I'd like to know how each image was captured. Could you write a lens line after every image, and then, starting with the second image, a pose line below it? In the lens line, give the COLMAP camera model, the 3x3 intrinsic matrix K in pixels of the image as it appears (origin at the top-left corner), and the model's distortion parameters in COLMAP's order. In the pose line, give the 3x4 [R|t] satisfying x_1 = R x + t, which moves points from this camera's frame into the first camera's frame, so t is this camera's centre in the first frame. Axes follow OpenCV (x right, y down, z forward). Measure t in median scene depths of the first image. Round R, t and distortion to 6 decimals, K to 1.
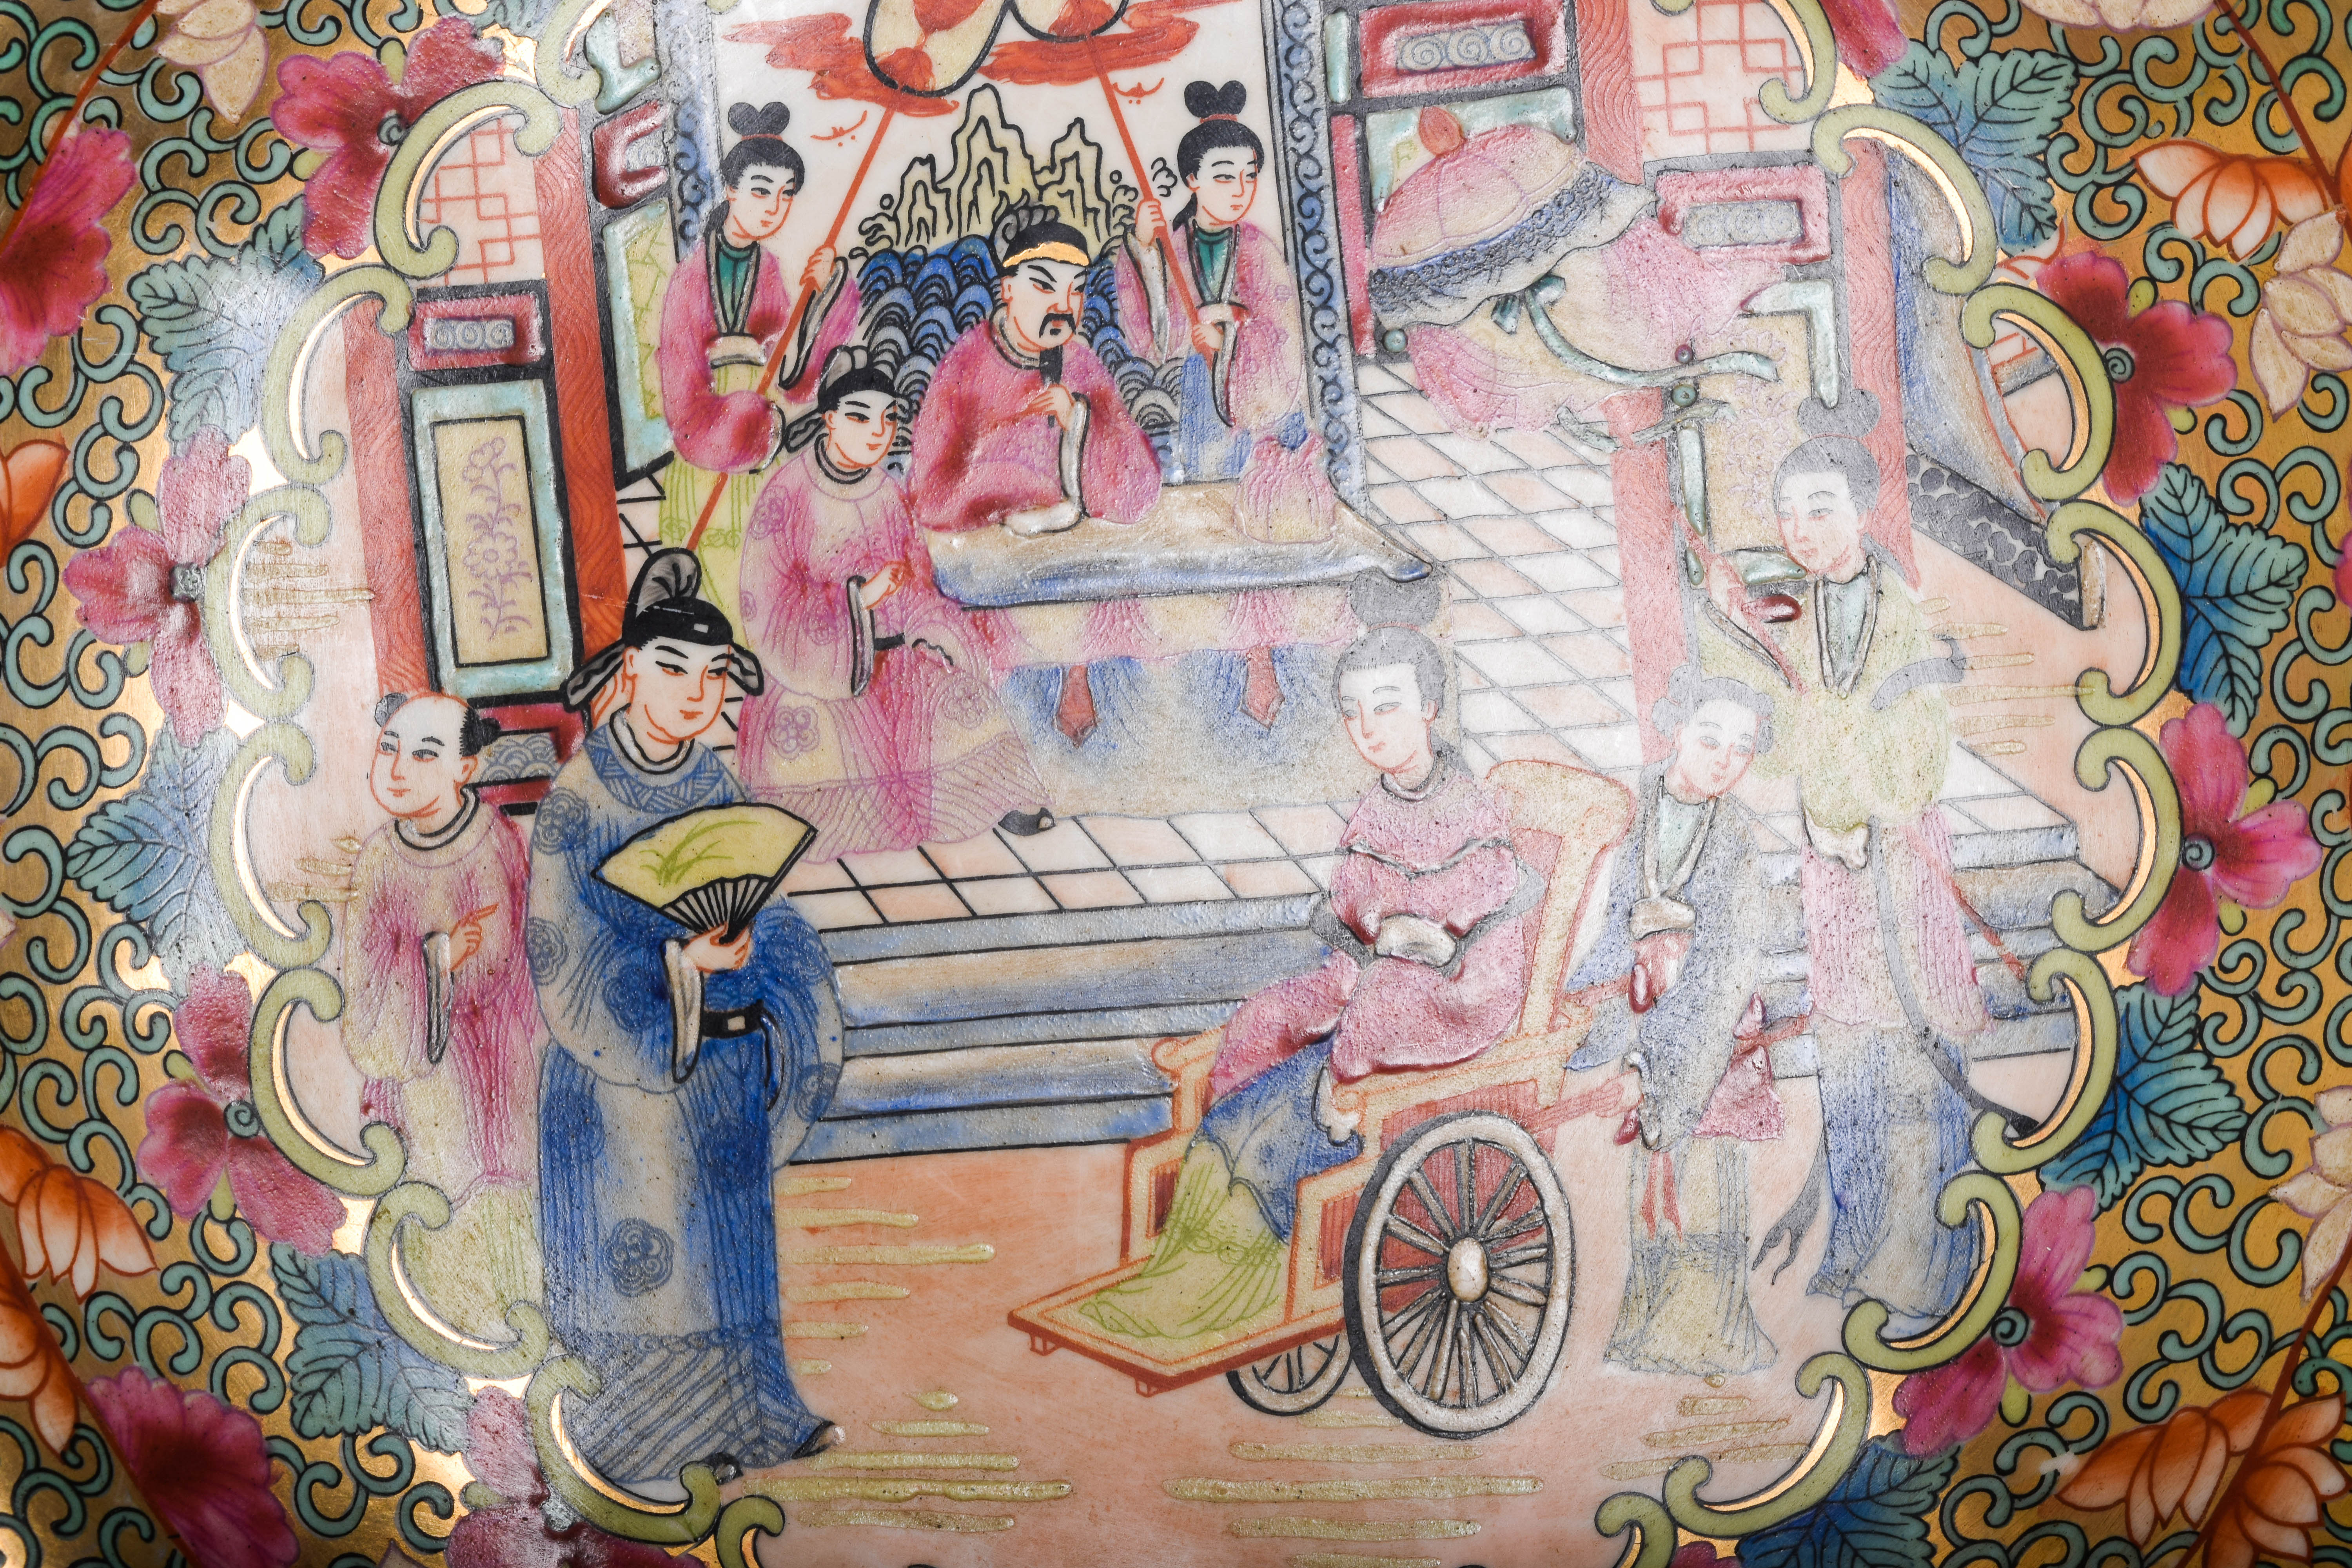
lens RADIAL K [[5374.7, 0, 1187.4], [0, 5374.7, 786.7], [0, 0, 1]] dist [-0.048571, 0.097095]
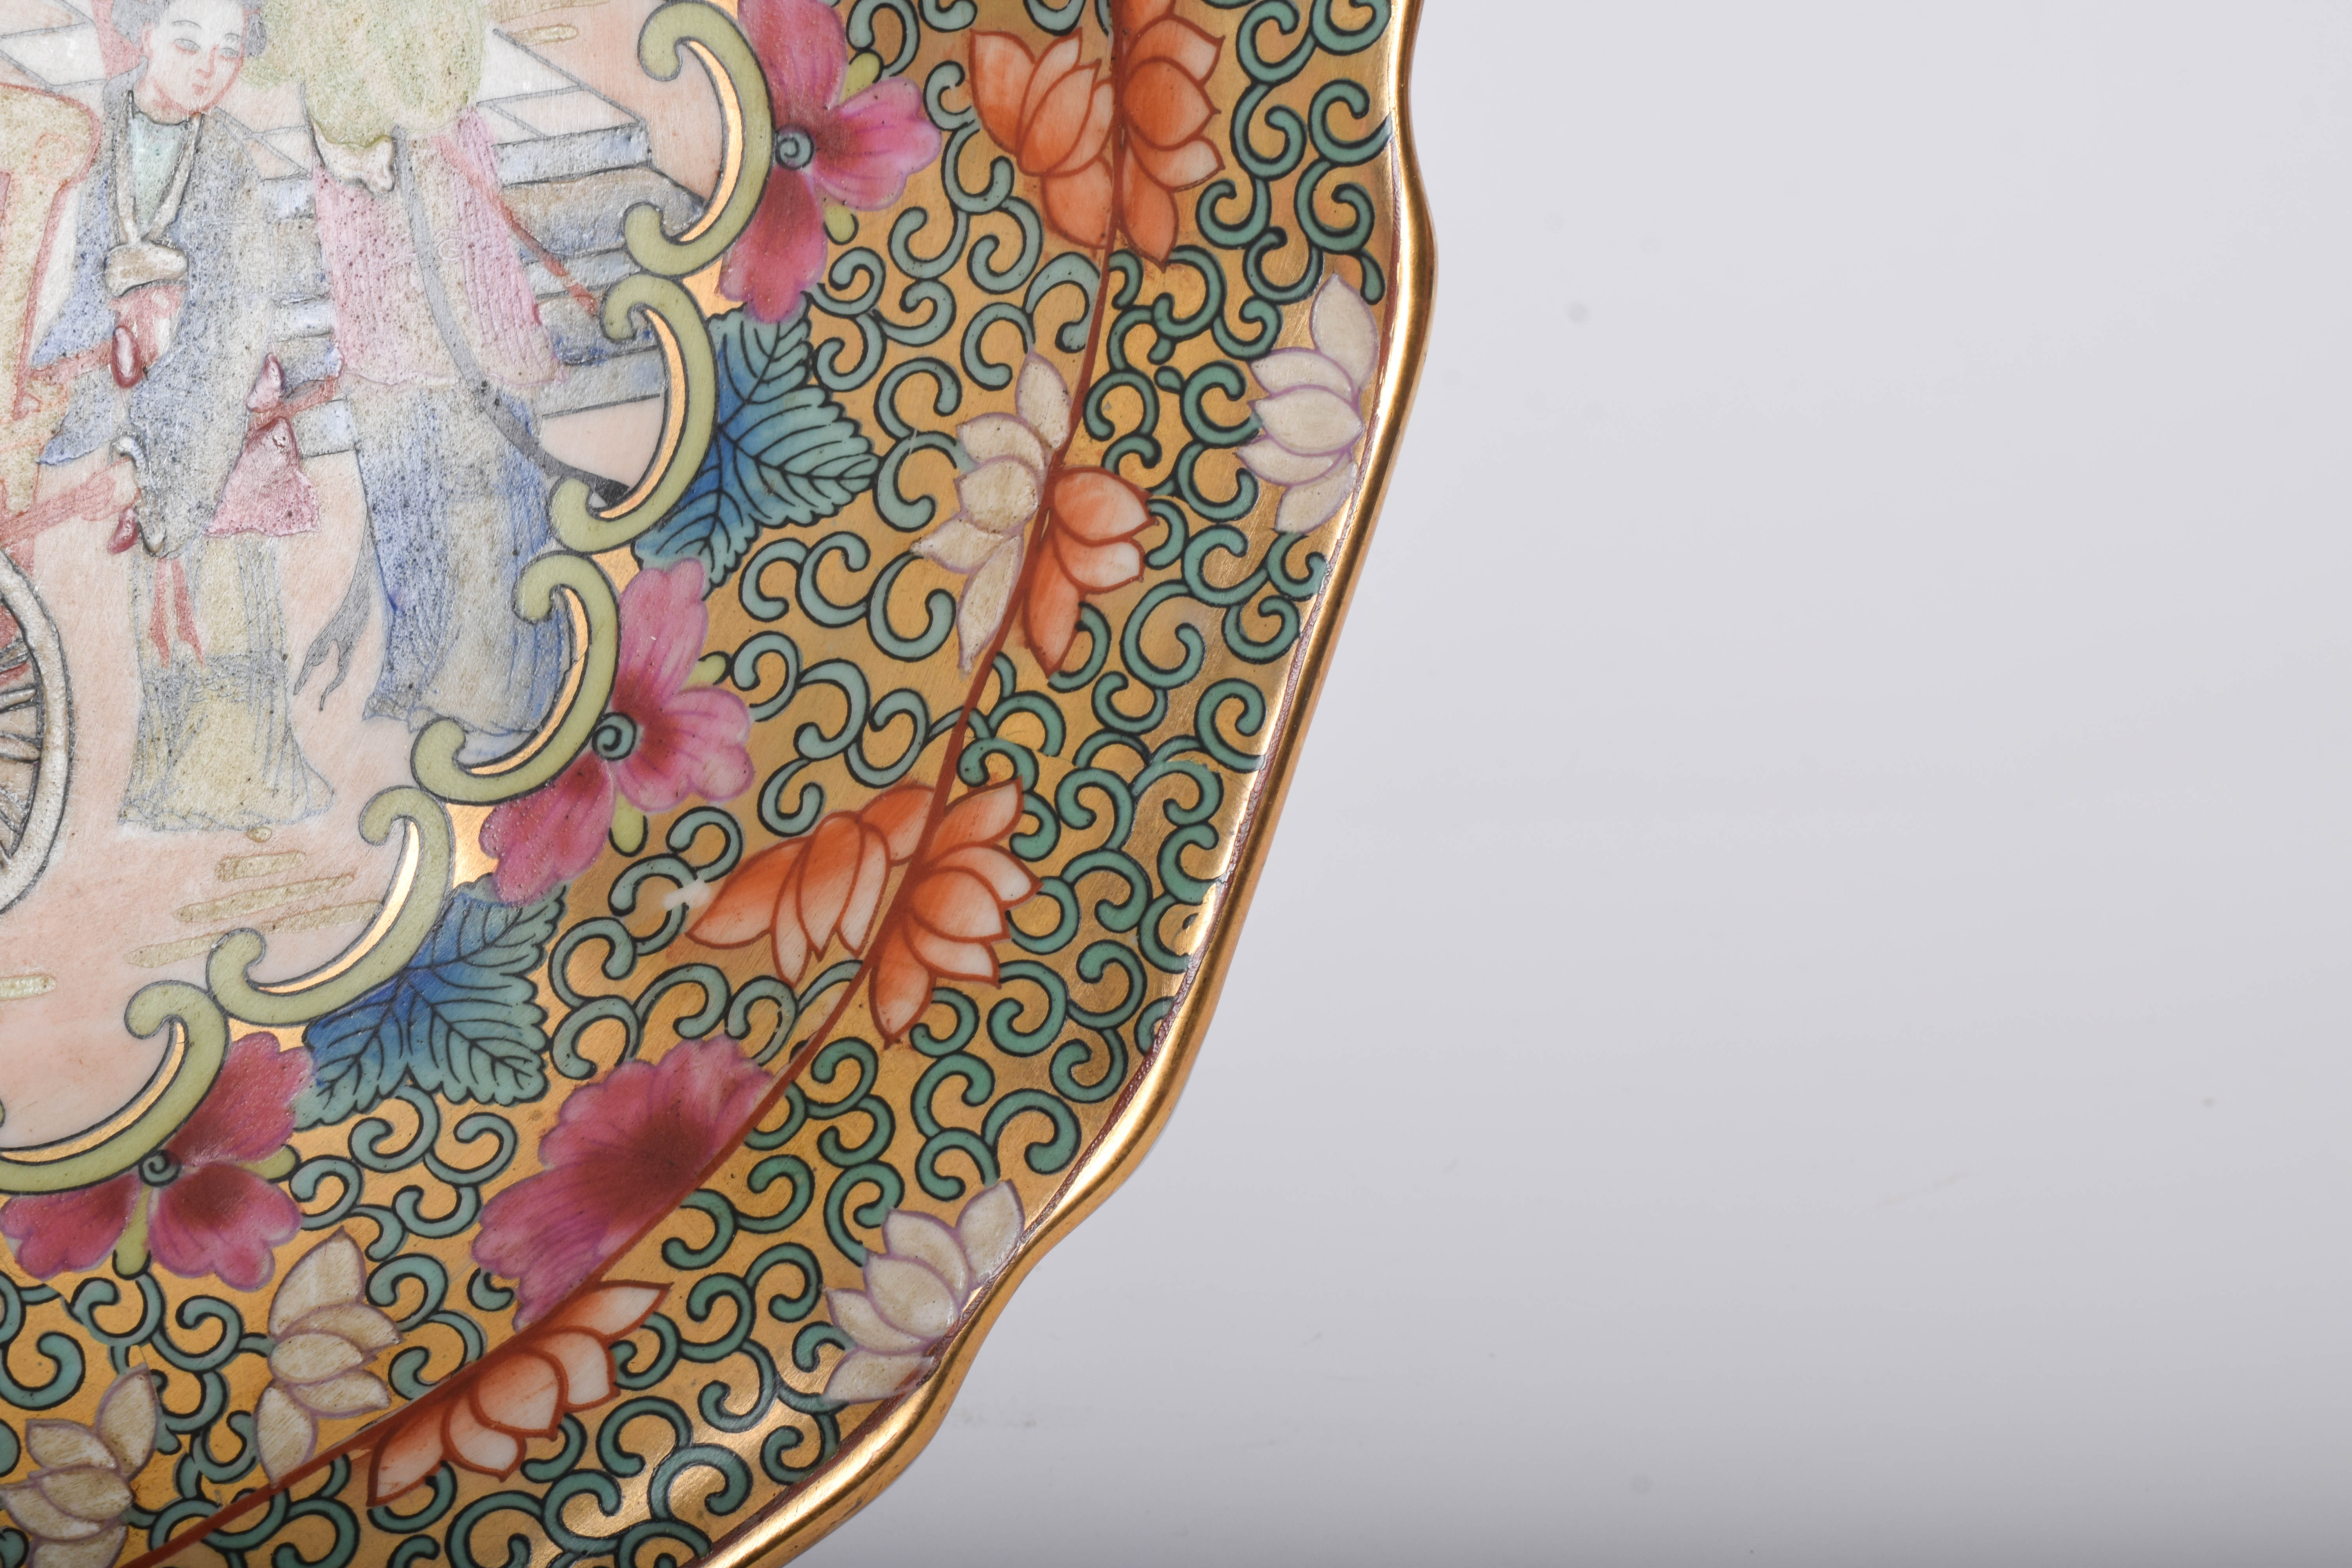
lens RADIAL K [[5281.6, 0, 1185.3], [0, 5281.6, 788.0], [0, 0, 1]] dist [-0.061057, 0.160382]
pose [[0.956496, -0.090124, 0.277478, 0.011701], [0.064054, 0.992757, 0.101643, 0.031392], [-0.284628, -0.079447, 0.955340, 0.198762]]
